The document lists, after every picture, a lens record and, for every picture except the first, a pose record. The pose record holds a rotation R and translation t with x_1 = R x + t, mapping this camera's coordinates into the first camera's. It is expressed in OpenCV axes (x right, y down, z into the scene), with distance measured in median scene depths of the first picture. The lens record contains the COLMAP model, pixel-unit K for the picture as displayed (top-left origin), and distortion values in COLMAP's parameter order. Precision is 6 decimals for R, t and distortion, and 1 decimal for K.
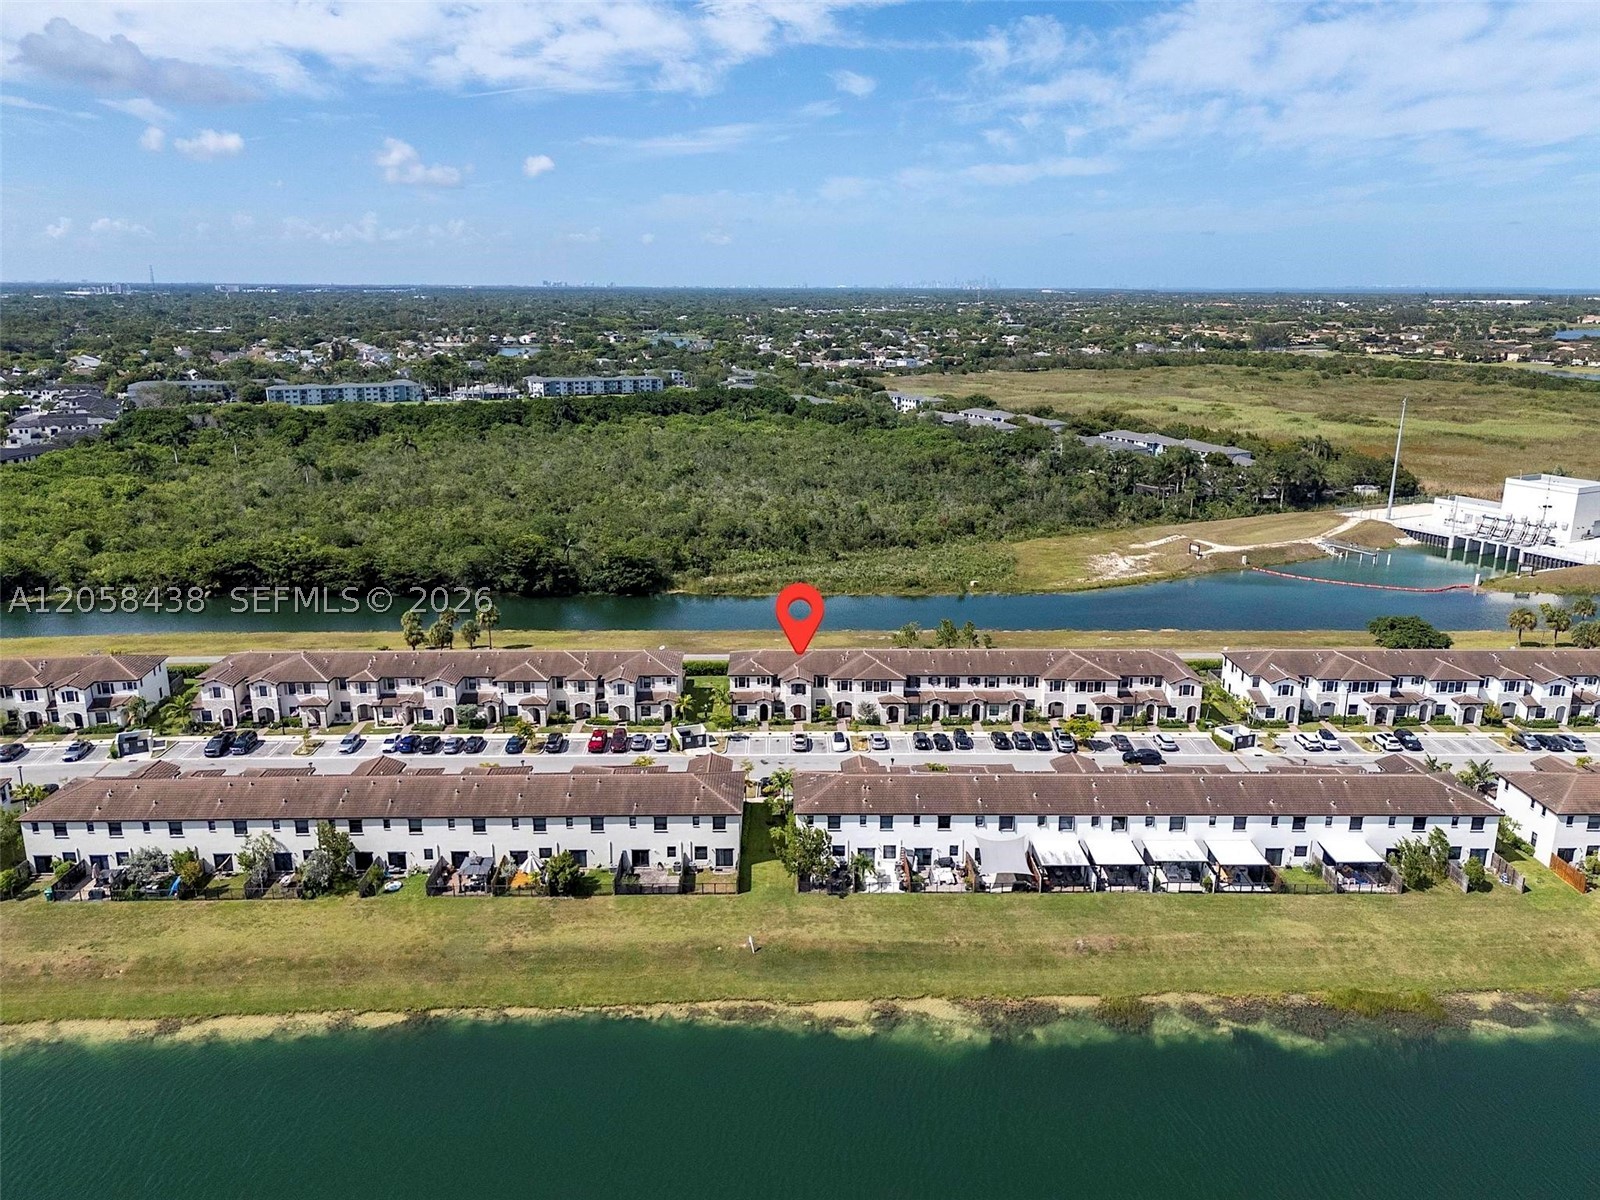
lens RADIAL K [[1181.2, 0, 799.7], [0, 1181.2, 559.5], [0, 0, 1]] dist [0.064846, -0.064752]
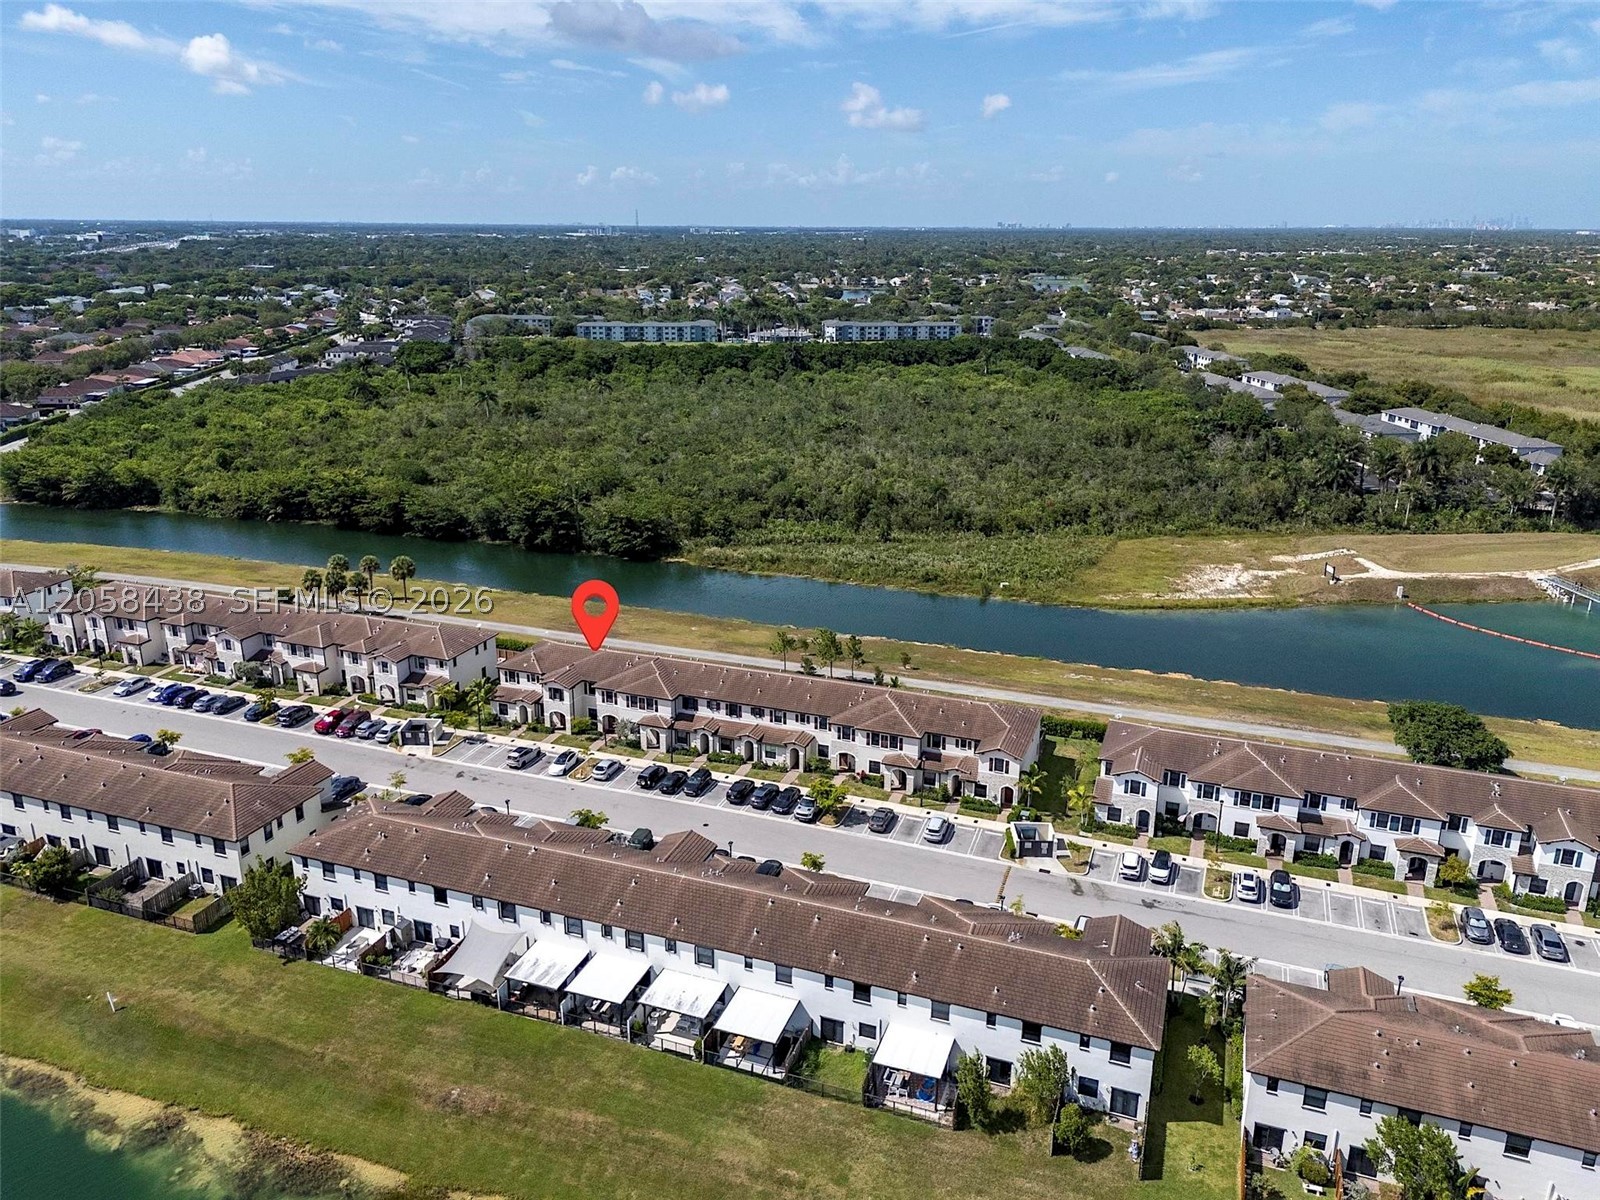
lens RADIAL K [[1181.2, 0, 799.7], [0, 1181.2, 559.5], [0, 0, 1]] dist [0.064846, -0.064752]
pose [[0.932380, 0.100227, -0.347307, 0.315279], [-0.084162, 0.994578, 0.061077, -0.038684], [0.351545, -0.027717, 0.935760, 0.174857]]
